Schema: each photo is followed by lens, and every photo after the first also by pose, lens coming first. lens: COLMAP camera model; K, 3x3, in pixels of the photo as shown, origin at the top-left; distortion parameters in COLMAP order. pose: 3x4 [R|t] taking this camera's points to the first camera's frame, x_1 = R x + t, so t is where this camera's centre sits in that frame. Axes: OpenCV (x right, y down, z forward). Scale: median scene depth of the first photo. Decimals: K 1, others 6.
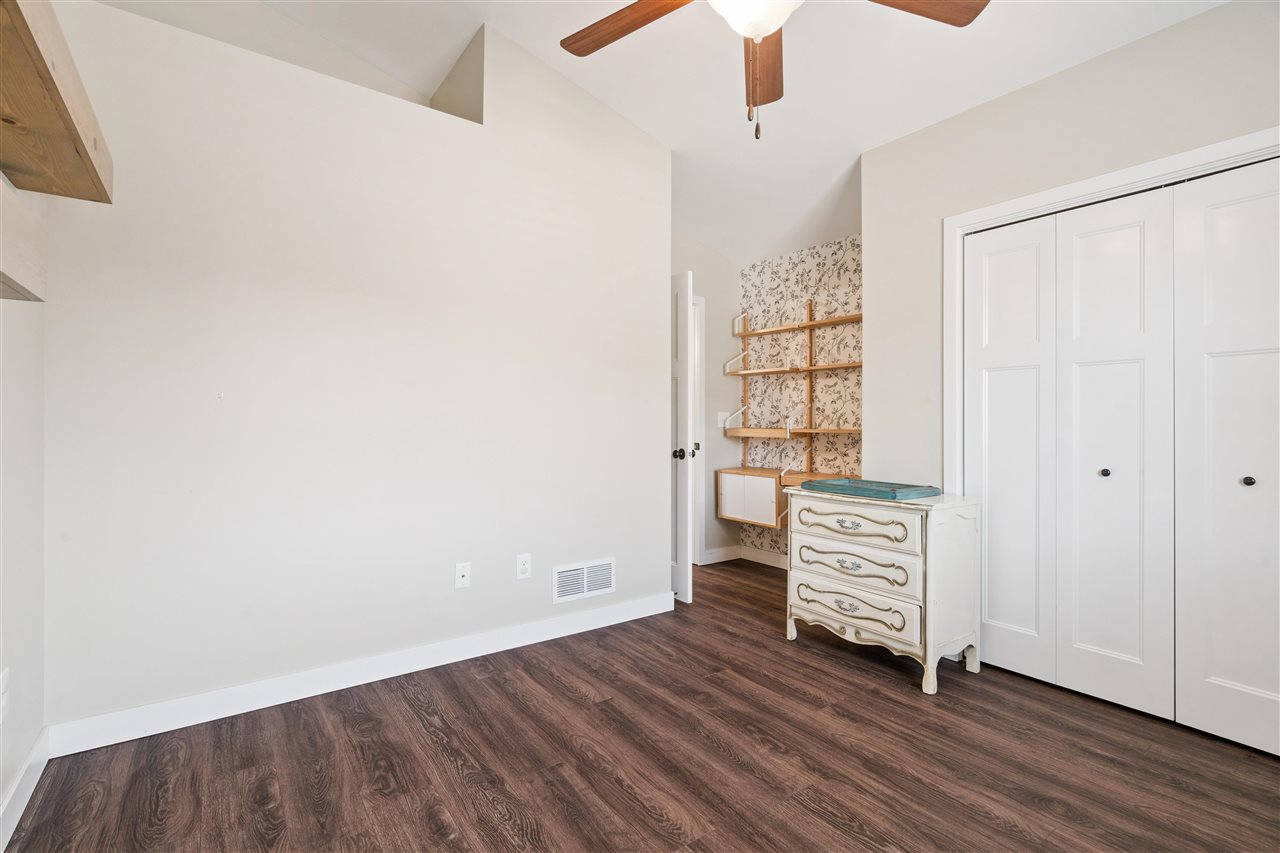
lens RADIAL K [[578.8, 0, 640.0], [0, 578.8, 426.5], [0, 0, 1]] dist [-0.000660, -0.000049]
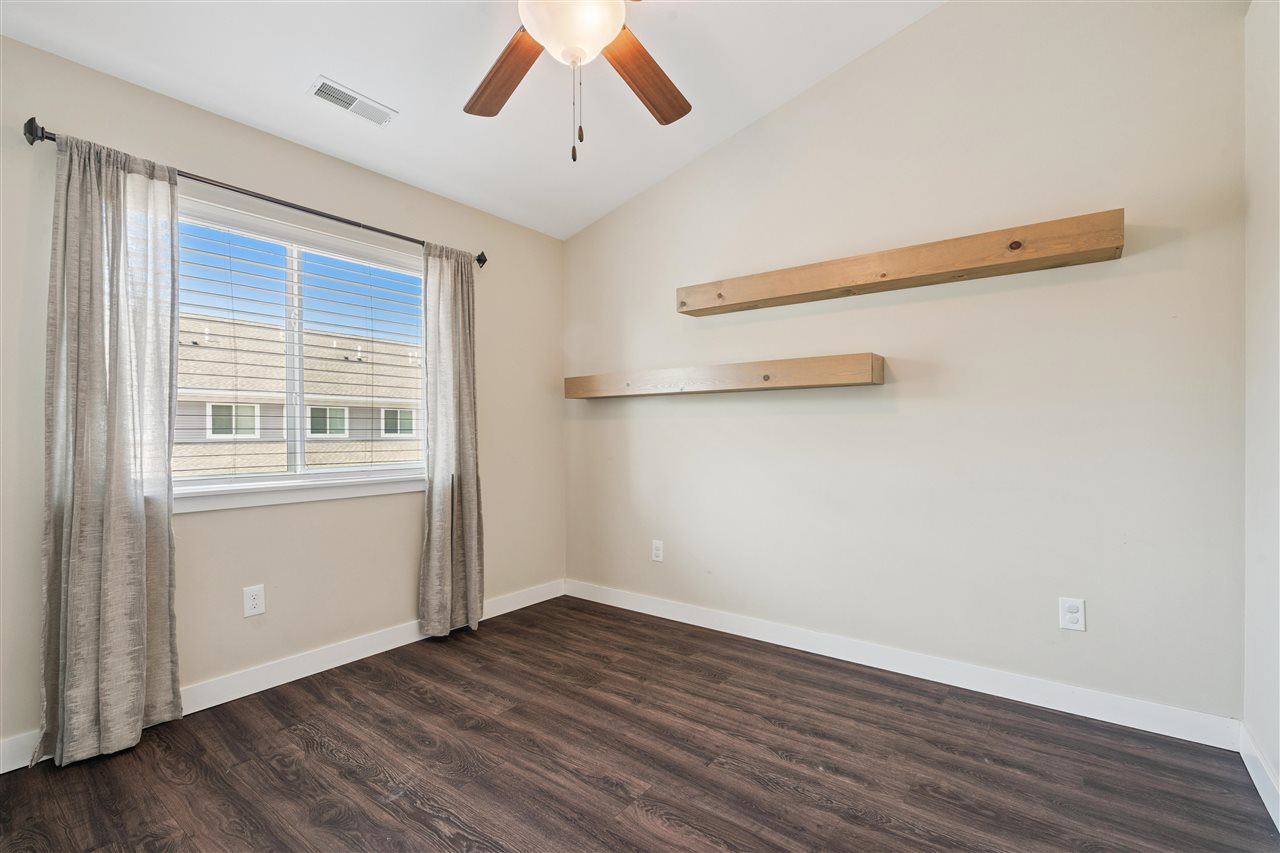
lens RADIAL K [[578.8, 0, 640.0], [0, 578.8, 426.5], [0, 0, 1]] dist [-0.000660, -0.000049]
pose [[-0.958132, -0.004331, -0.286294, 0.376661], [-0.003376, 0.999987, -0.003829, -0.011527], [0.286307, -0.002702, -0.958134, 1.953357]]
